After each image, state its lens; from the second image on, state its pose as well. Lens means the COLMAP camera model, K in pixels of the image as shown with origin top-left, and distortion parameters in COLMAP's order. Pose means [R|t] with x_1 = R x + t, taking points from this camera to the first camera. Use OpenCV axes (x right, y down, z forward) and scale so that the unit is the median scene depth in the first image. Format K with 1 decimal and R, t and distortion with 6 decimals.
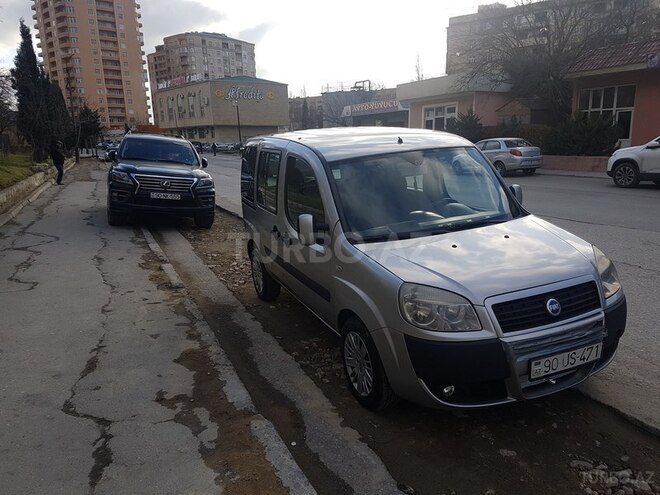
lens RADIAL K [[513.4, 0, 335.2], [0, 513.4, 246.5], [0, 0, 1]] dist [0.086318, -0.119150]
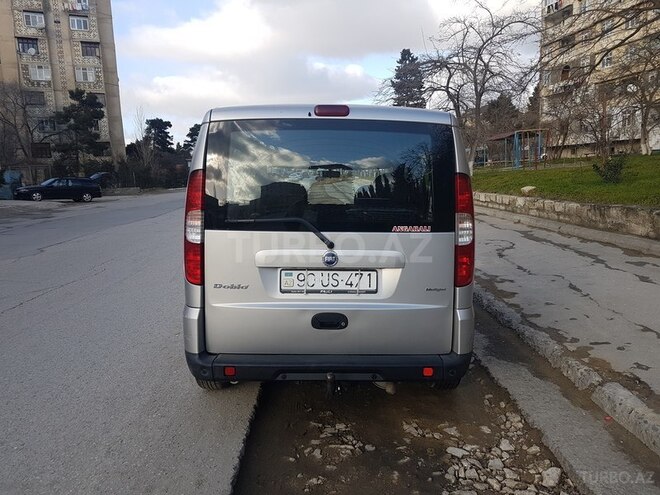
lens RADIAL K [[513.4, 0, 335.2], [0, 513.4, 246.5], [0, 0, 1]] dist [0.086318, -0.119150]
pose [[-0.923608, 0.020067, 0.382813, -0.430951], [0.149582, 0.938330, 0.311707, -0.449455], [-0.352950, 0.345157, -0.869651, 2.567819]]
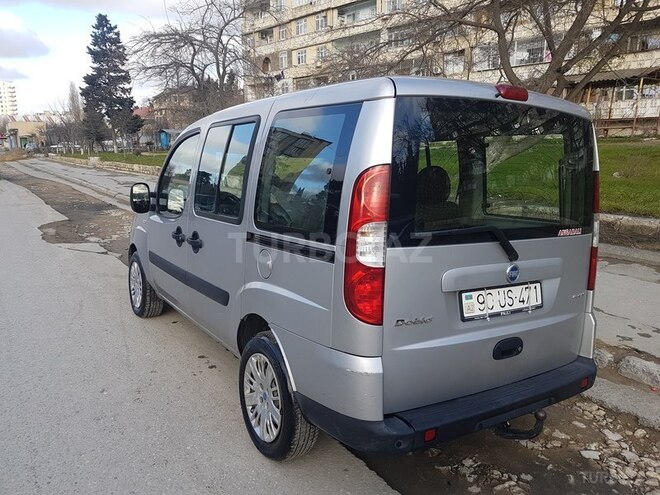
lens RADIAL K [[513.4, 0, 335.2], [0, 513.4, 246.5], [0, 0, 1]] dist [0.086318, -0.119150]
pose [[-0.986249, 0.070486, -0.149483, 0.195966], [0.007224, 0.922011, 0.387097, -0.475444], [0.165110, 0.380694, -0.909841, 2.440832]]
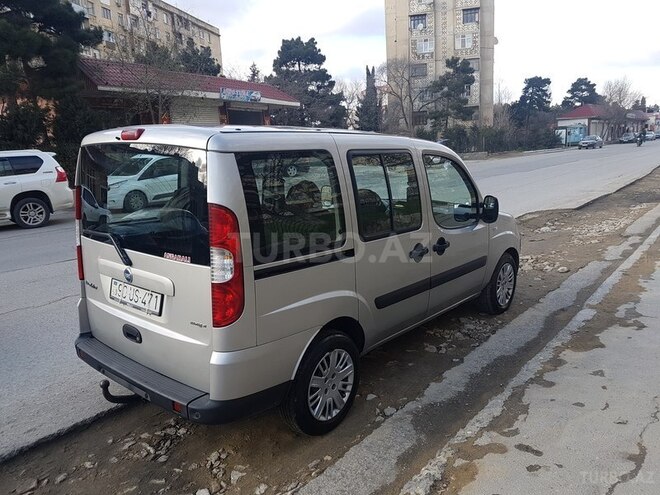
lens RADIAL K [[513.4, 0, 335.2], [0, 513.4, 246.5], [0, 0, 1]] dist [0.086318, -0.119150]
pose [[-0.449878, -0.101337, 0.887322, -1.021286], [0.252094, 0.938730, 0.235022, -0.346387], [-0.856772, 0.329419, -0.396768, 1.923596]]
